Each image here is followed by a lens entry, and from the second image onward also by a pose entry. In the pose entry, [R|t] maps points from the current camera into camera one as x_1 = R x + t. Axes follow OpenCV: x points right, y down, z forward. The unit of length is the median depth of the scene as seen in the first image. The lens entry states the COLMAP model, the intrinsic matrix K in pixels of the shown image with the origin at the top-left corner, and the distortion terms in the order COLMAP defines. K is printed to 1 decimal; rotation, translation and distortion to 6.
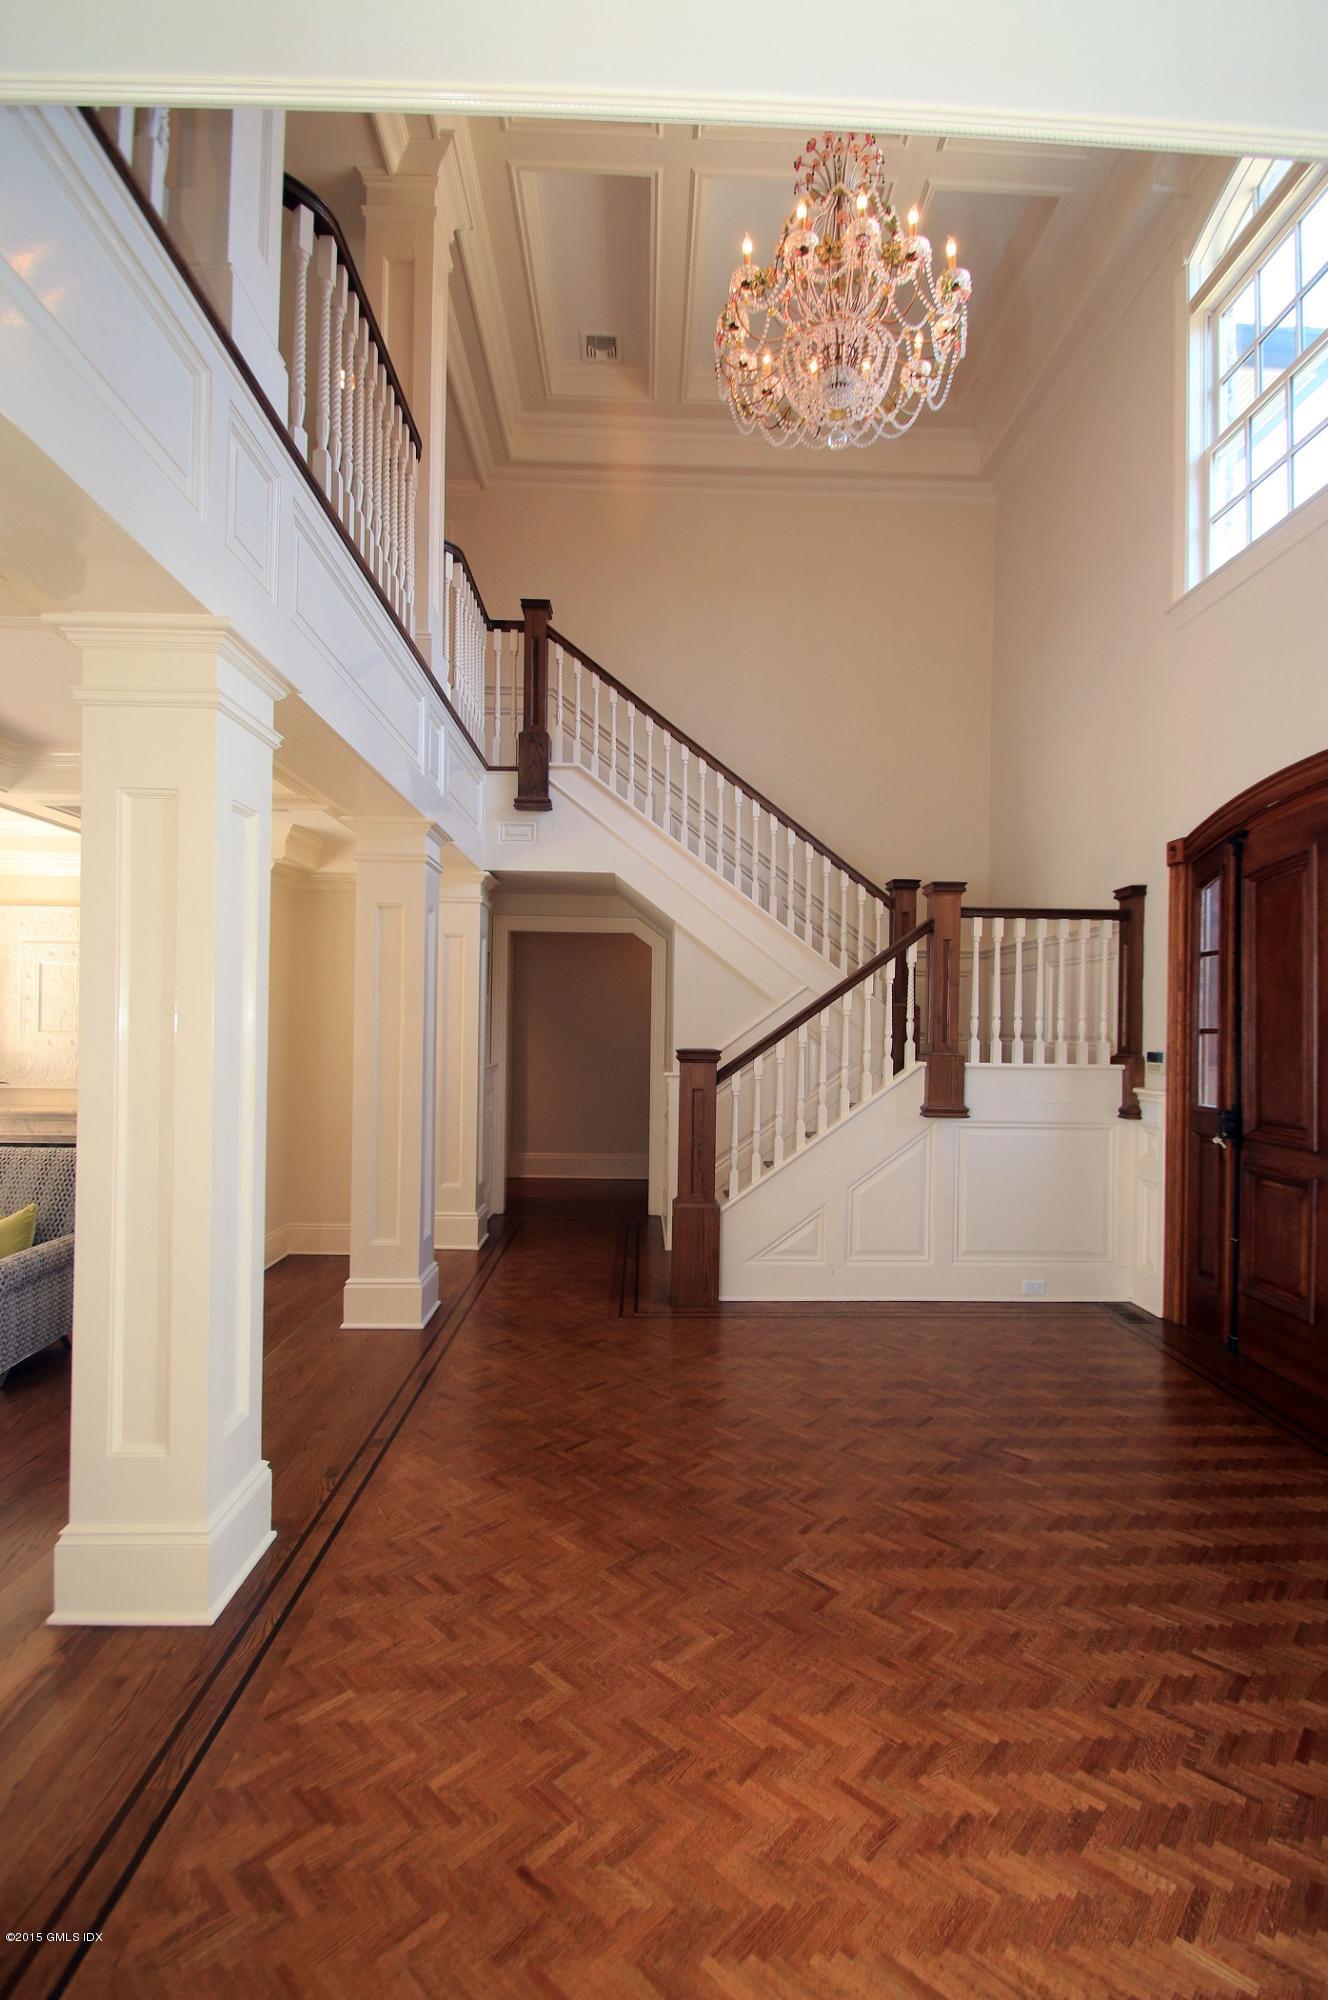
lens RADIAL K [[920.2, 0, 684.5], [0, 920.2, 1009.8], [0, 0, 1]] dist [0.002836, -0.010719]
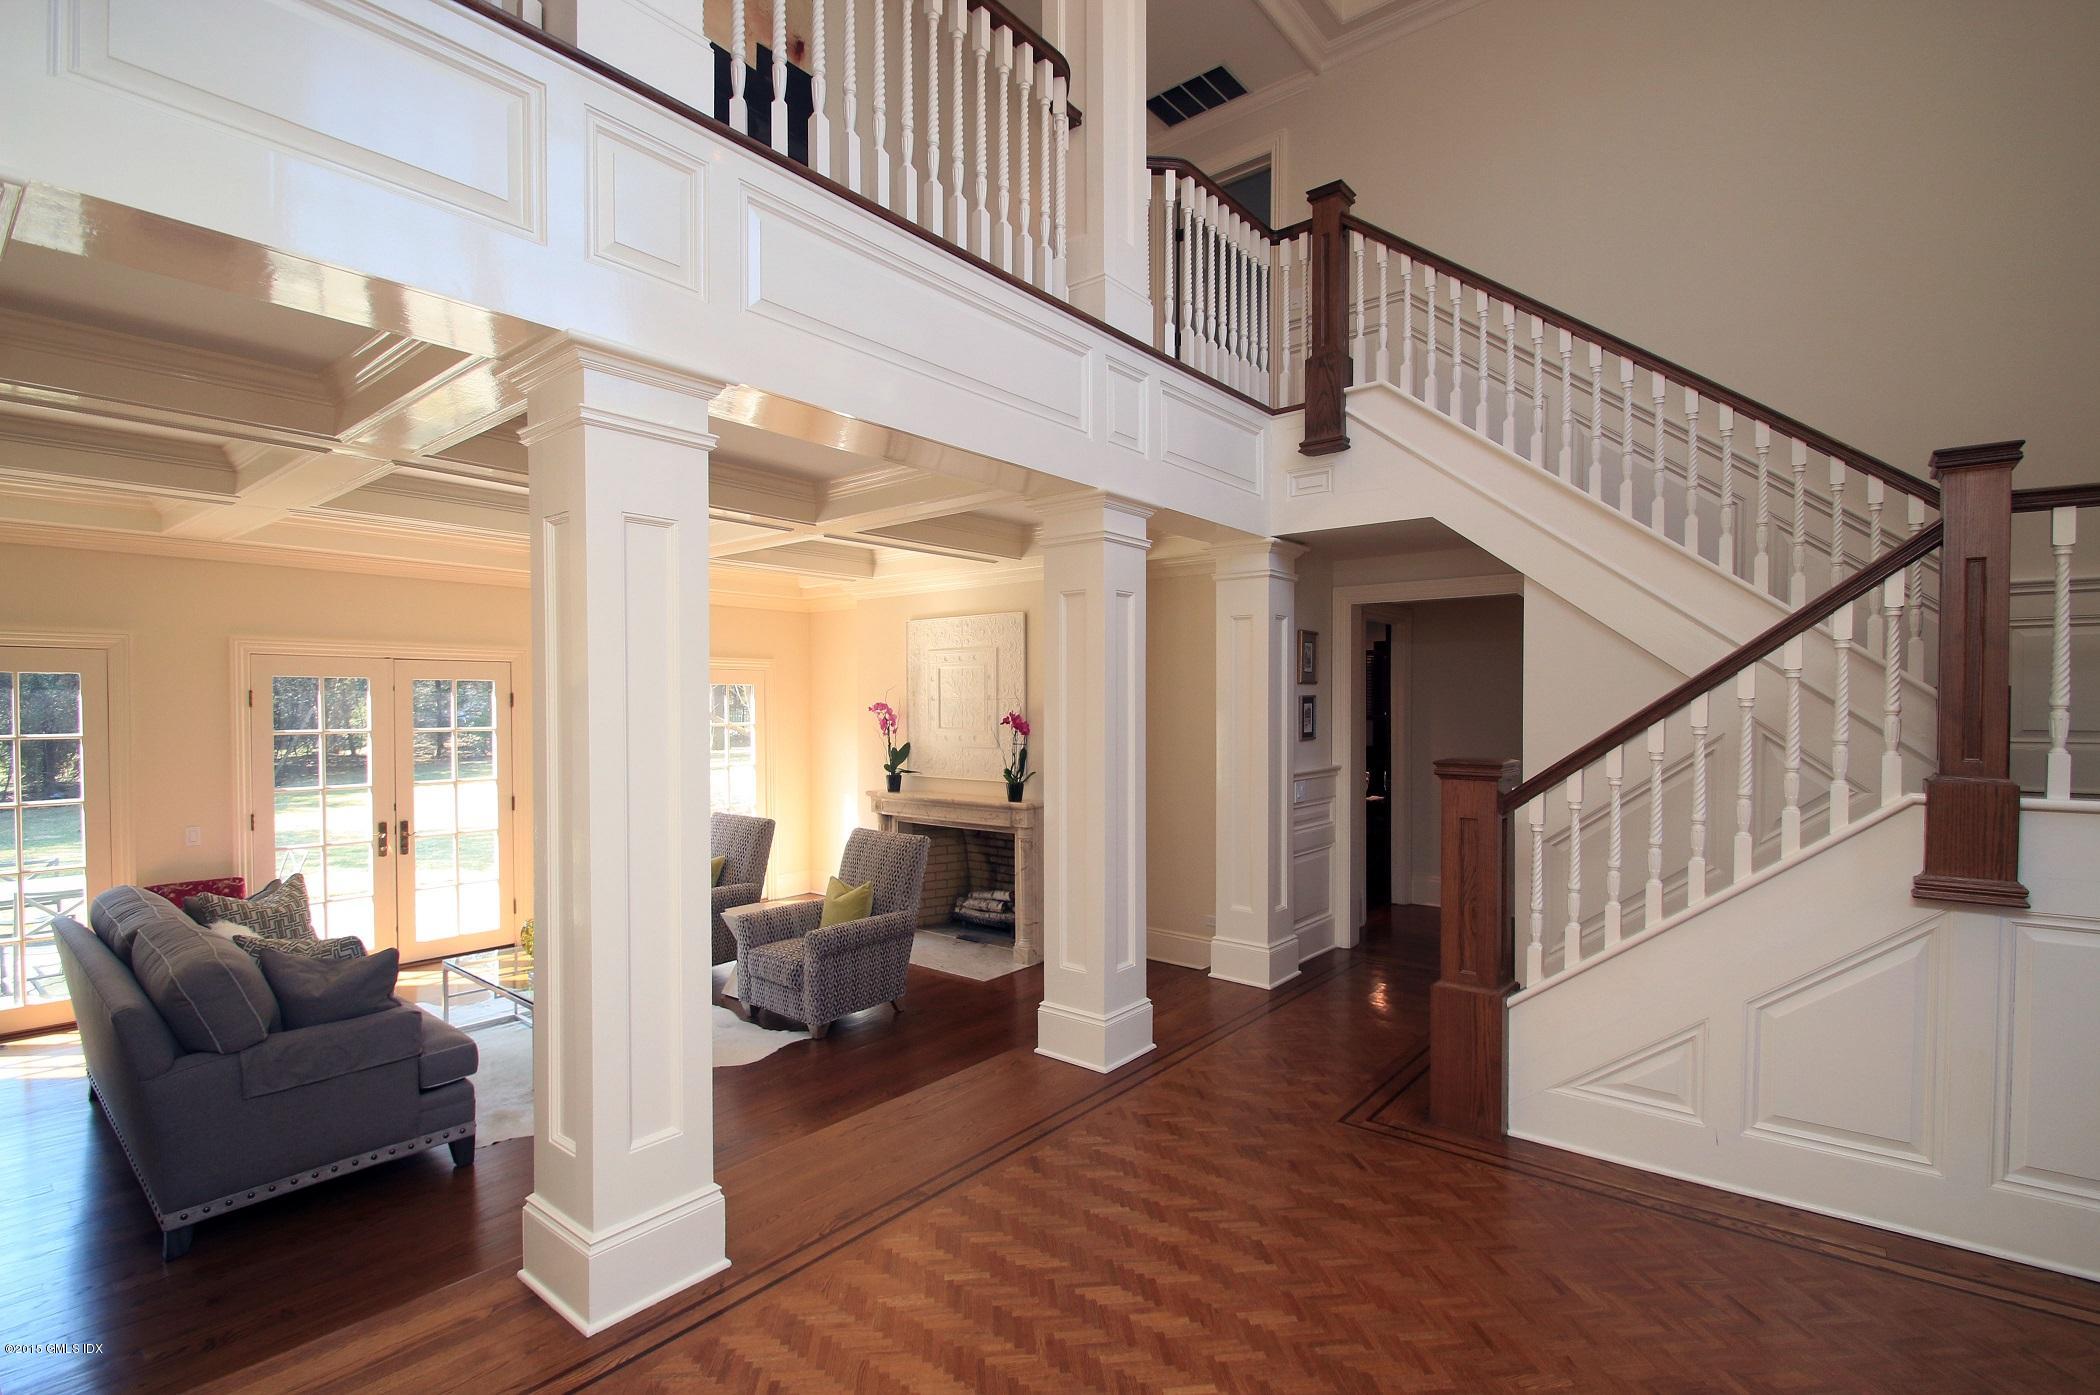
lens RADIAL K [[966.2, 0, 1047.8], [0, 966.2, 714.4], [0, 0, 1]] dist [0.002836, -0.010719]
pose [[0.742880, -0.007740, -0.669380, 0.215463], [0.022819, 0.999645, 0.013766, -0.007318], [0.669035, -0.025501, 0.742793, 0.210616]]
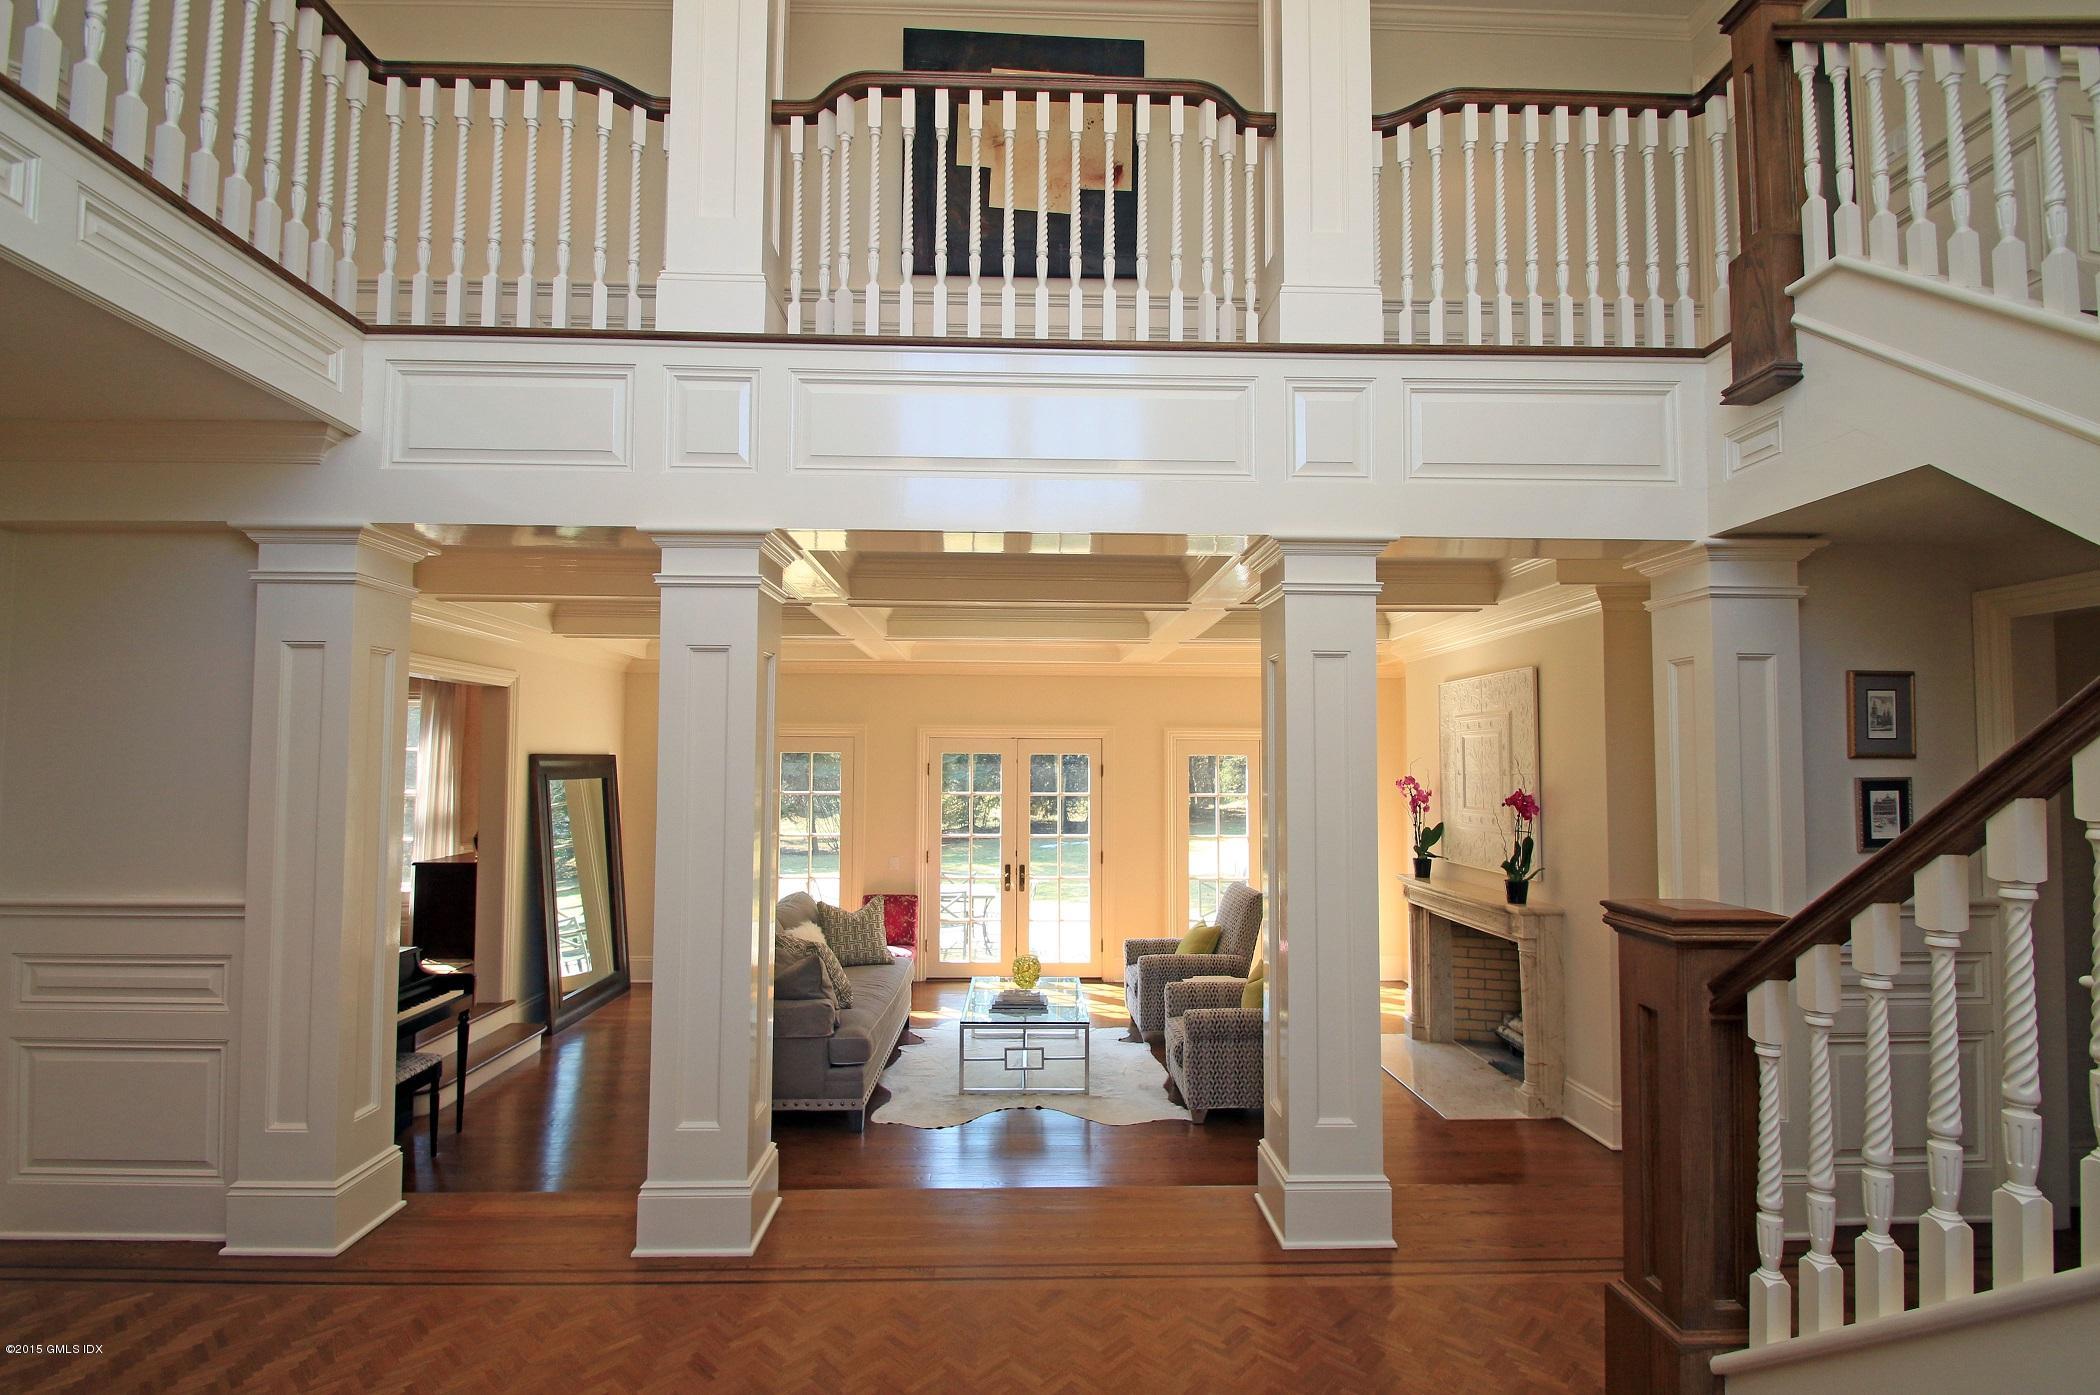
lens RADIAL K [[966.2, 0, 1056.0], [0, 966.2, 708.8], [0, 0, 1]] dist [0.002836, -0.010719]
pose [[-0.013475, -0.074164, -0.997155, 0.358247], [0.010787, 0.997177, -0.074311, -0.009723], [0.999851, -0.011758, -0.012637, 0.614569]]
